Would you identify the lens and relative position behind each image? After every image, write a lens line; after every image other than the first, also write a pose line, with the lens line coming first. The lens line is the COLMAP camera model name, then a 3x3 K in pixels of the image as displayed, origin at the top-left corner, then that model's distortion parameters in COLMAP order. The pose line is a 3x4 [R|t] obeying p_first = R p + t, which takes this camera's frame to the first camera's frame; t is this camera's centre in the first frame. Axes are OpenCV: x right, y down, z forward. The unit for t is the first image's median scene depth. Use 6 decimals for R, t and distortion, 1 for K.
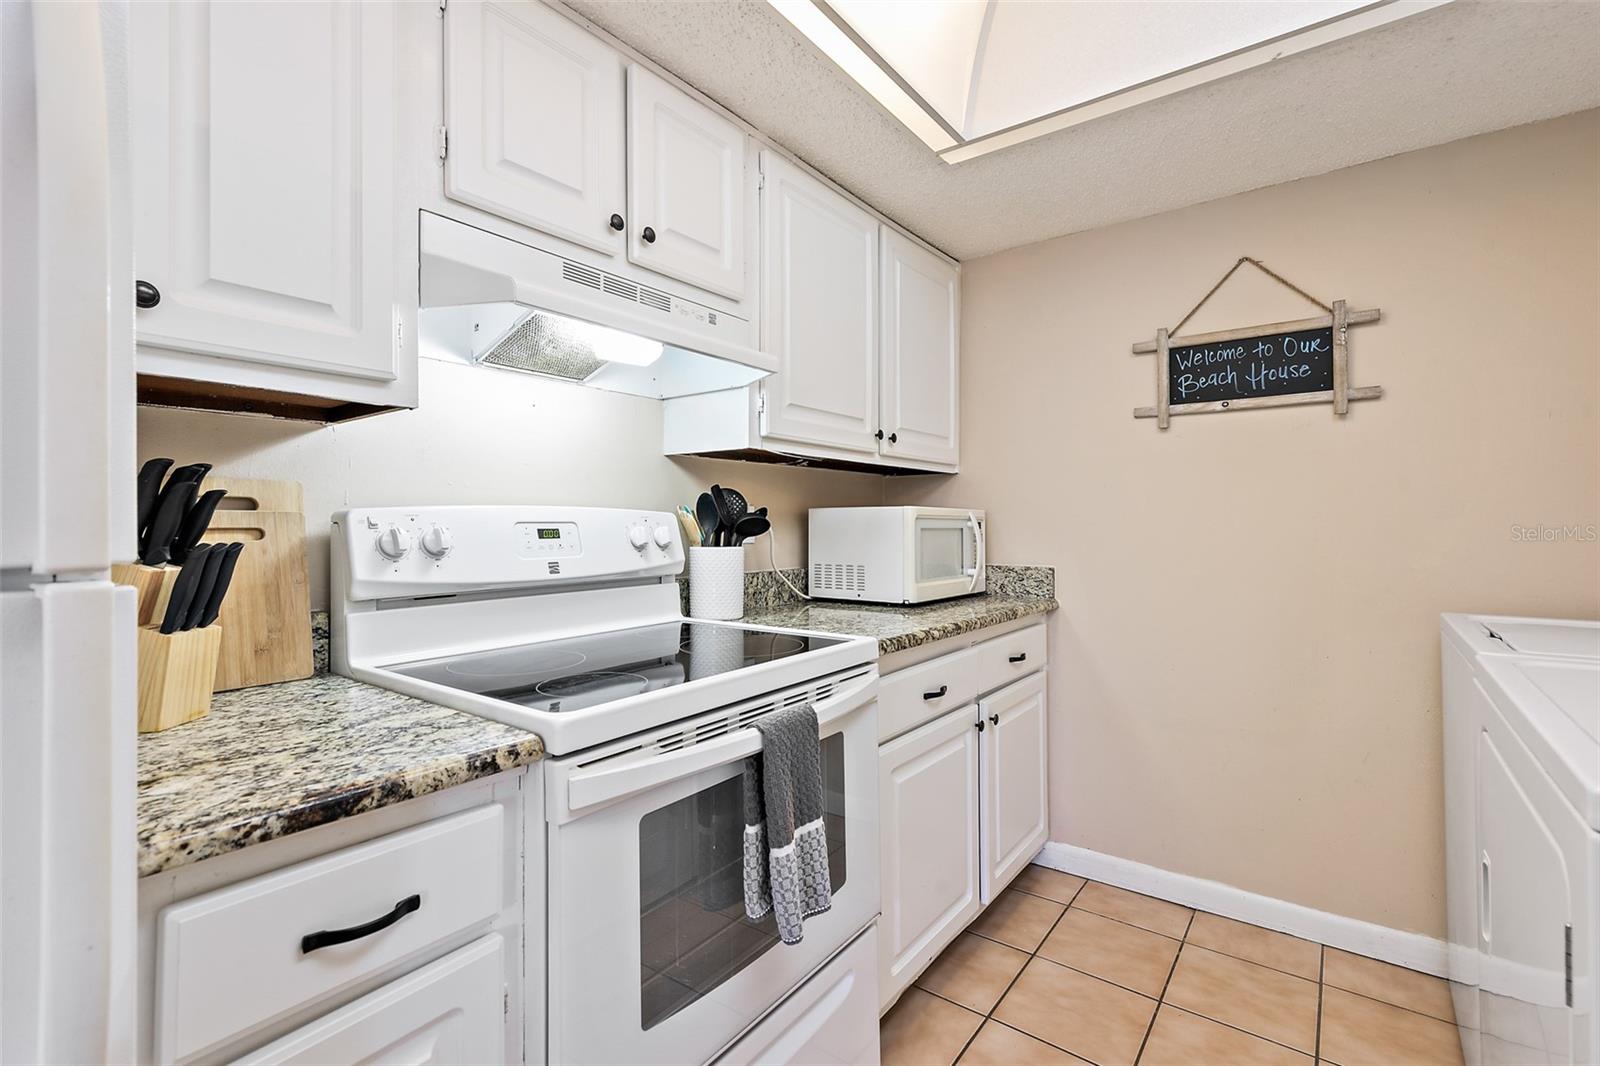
lens RADIAL K [[723.6, 0, 804.3], [0, 723.6, 515.2], [0, 0, 1]] dist [0.007318, -0.001485]
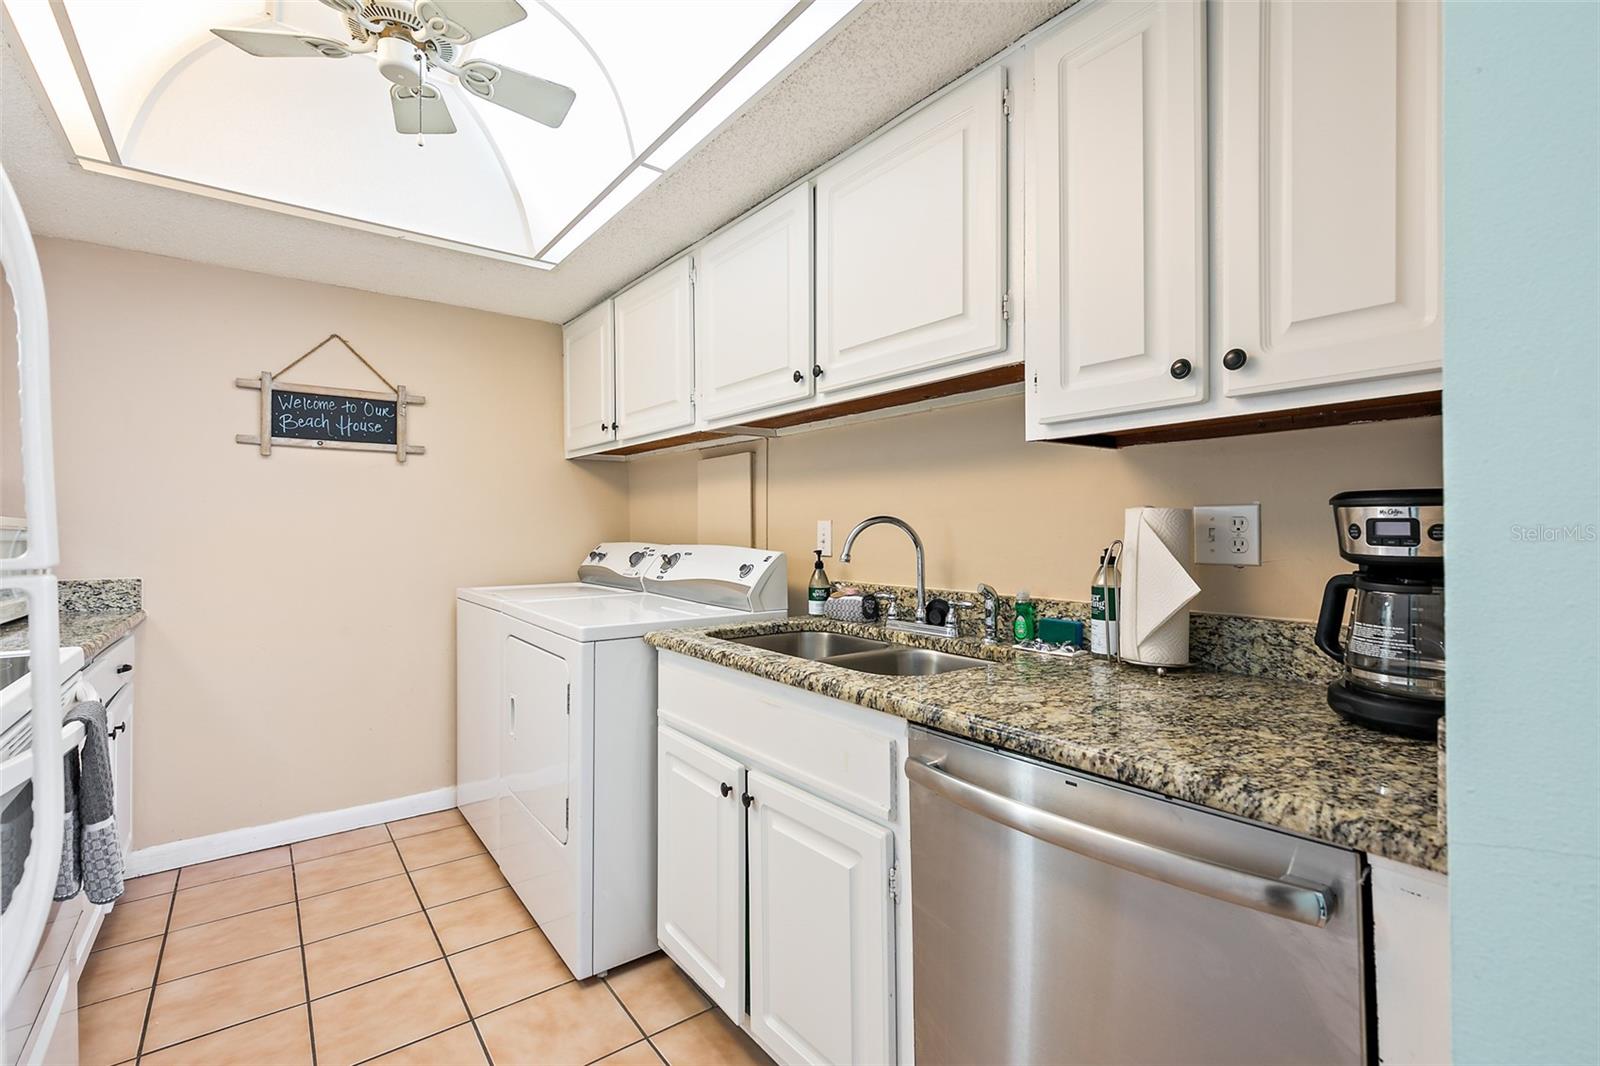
lens RADIAL K [[723.6, 0, 803.9], [0, 723.6, 530.0], [0, 0, 1]] dist [0.007318, -0.001485]
pose [[0.275420, 0.005816, 0.961306, -0.482480], [-0.010278, 0.999942, -0.003105, -0.002765], [-0.961269, -0.009025, 0.275464, -0.214438]]
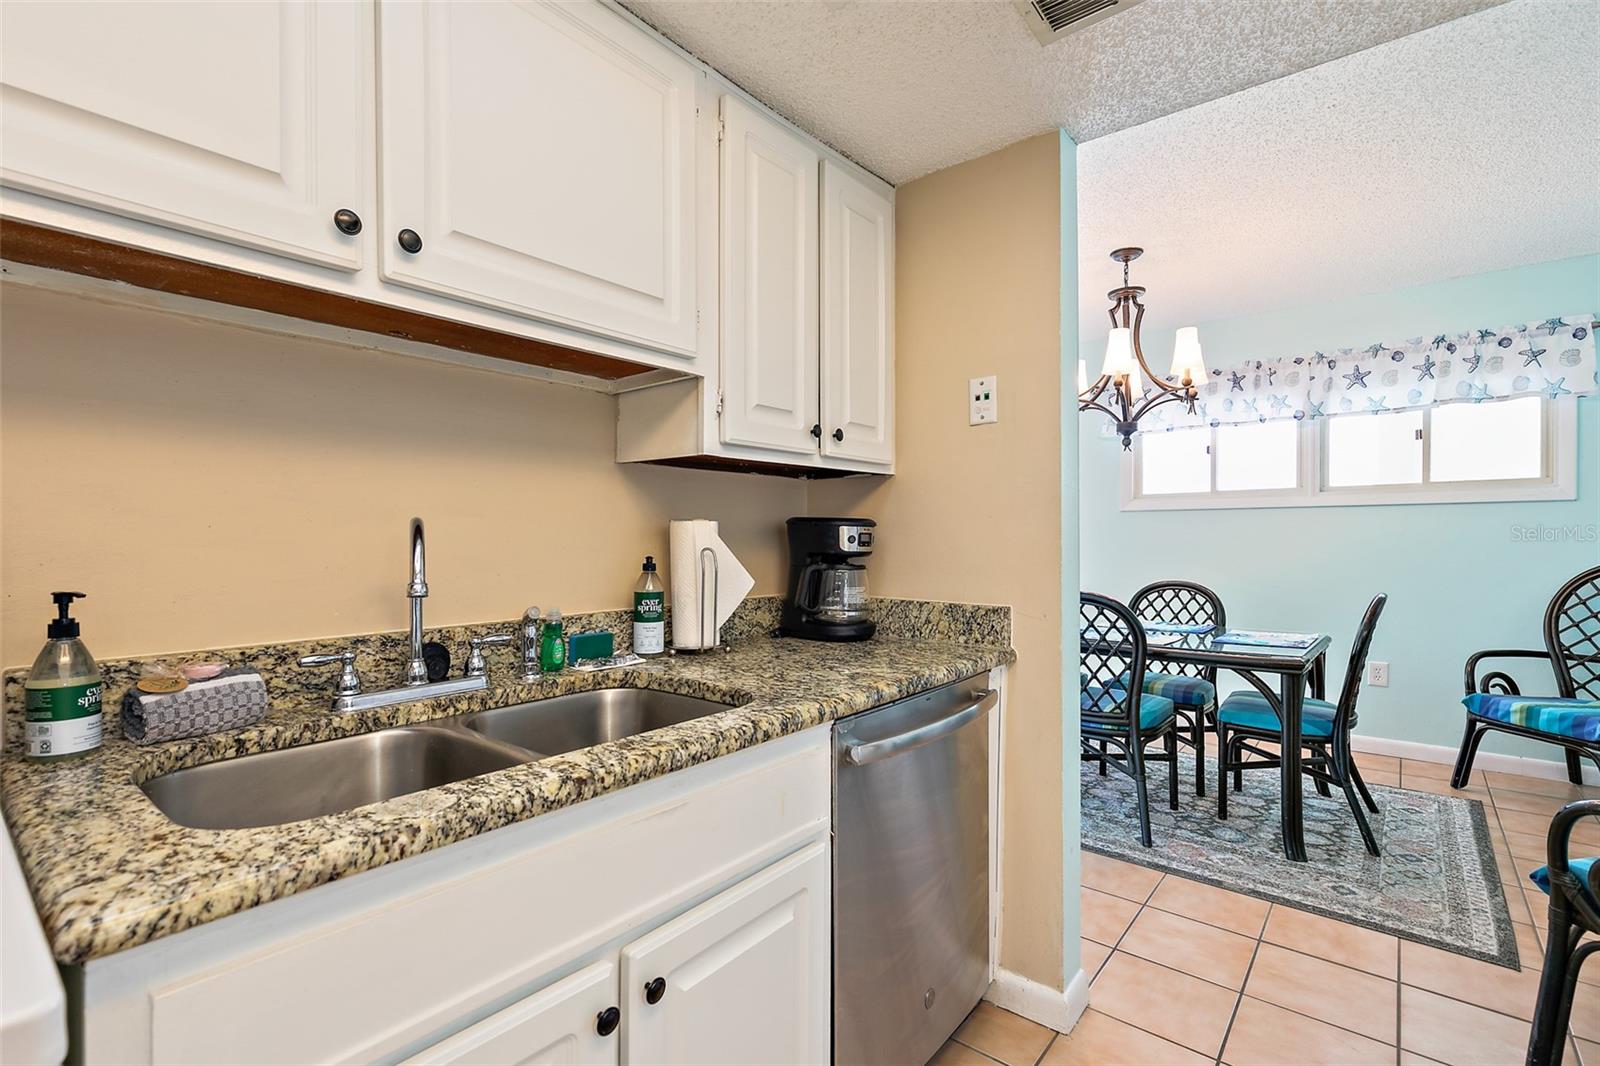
lens RADIAL K [[723.6, 0, 802.2], [0, 723.6, 546.0], [0, 0, 1]] dist [0.007318, -0.001485]
pose [[-0.998638, 0.010644, 0.051075, 0.144812], [0.010653, 0.999943, -0.000096, 0.001137], [-0.051073, 0.000448, -0.998695, 0.534518]]
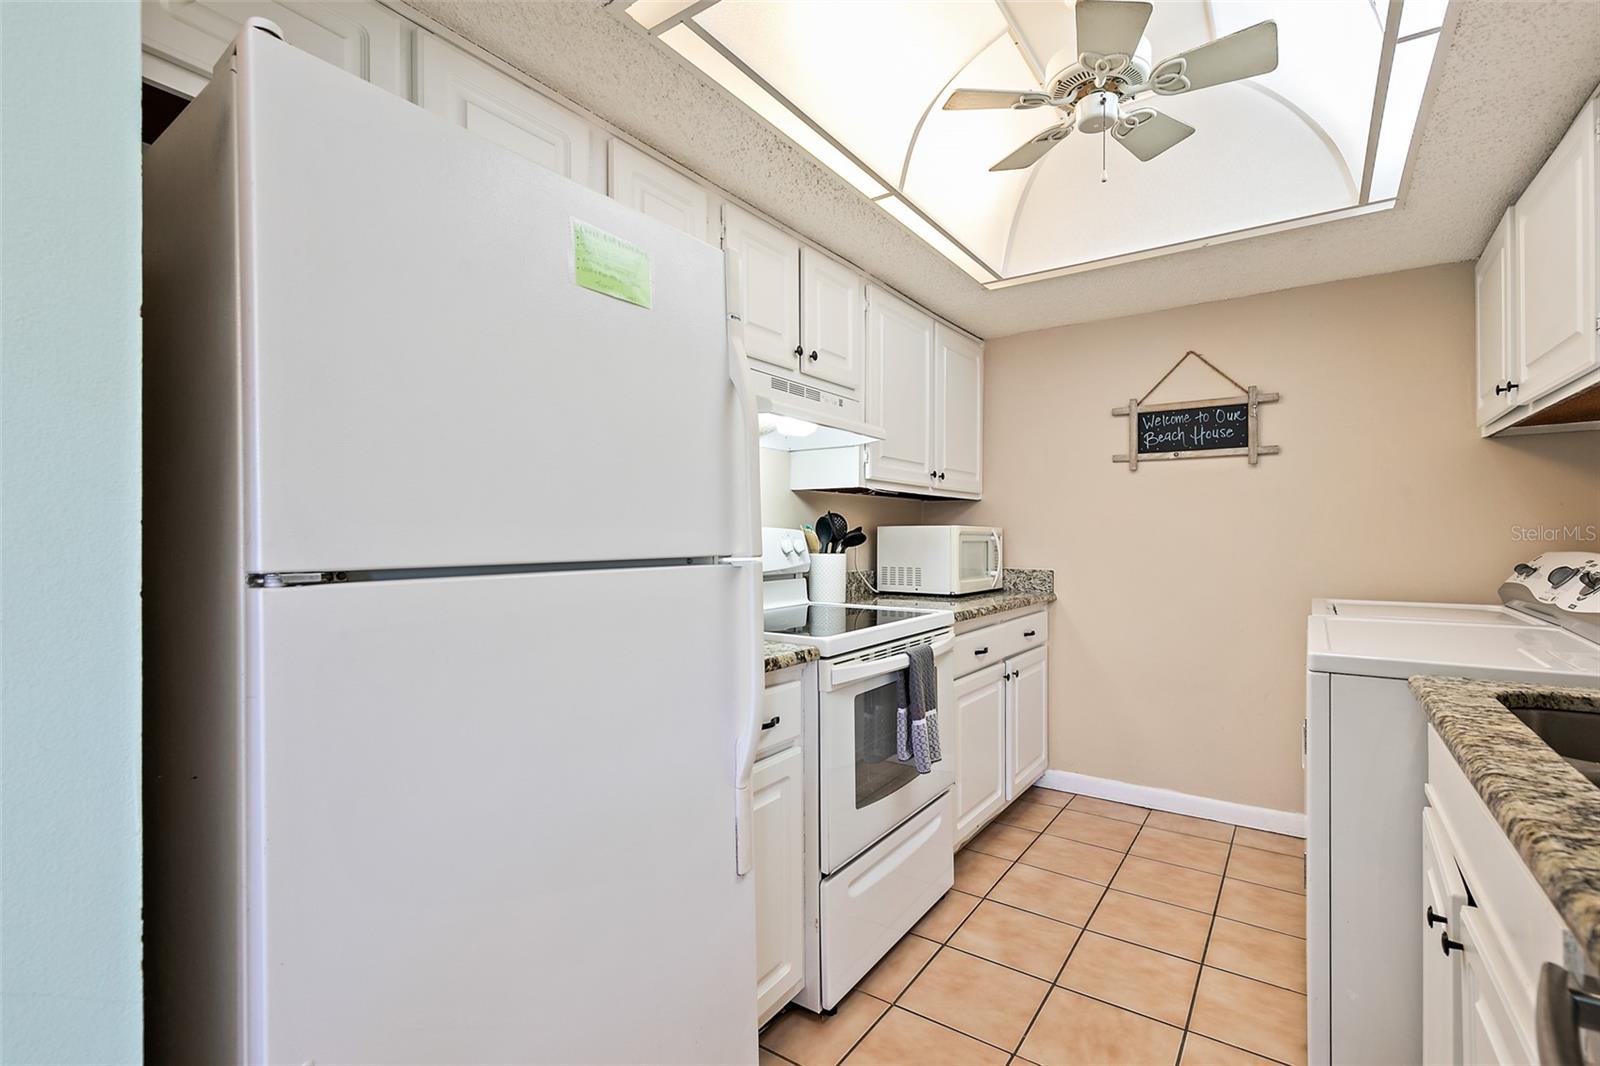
lens RADIAL K [[723.6, 0, 803.2], [0, 723.6, 538.4], [0, 0, 1]] dist [0.007318, -0.001485]
pose [[0.999458, 0.003017, 0.032774, -0.220264], [-0.003532, 0.999871, 0.015661, -0.009451], [-0.032722, -0.015768, 0.999340, -0.447054]]
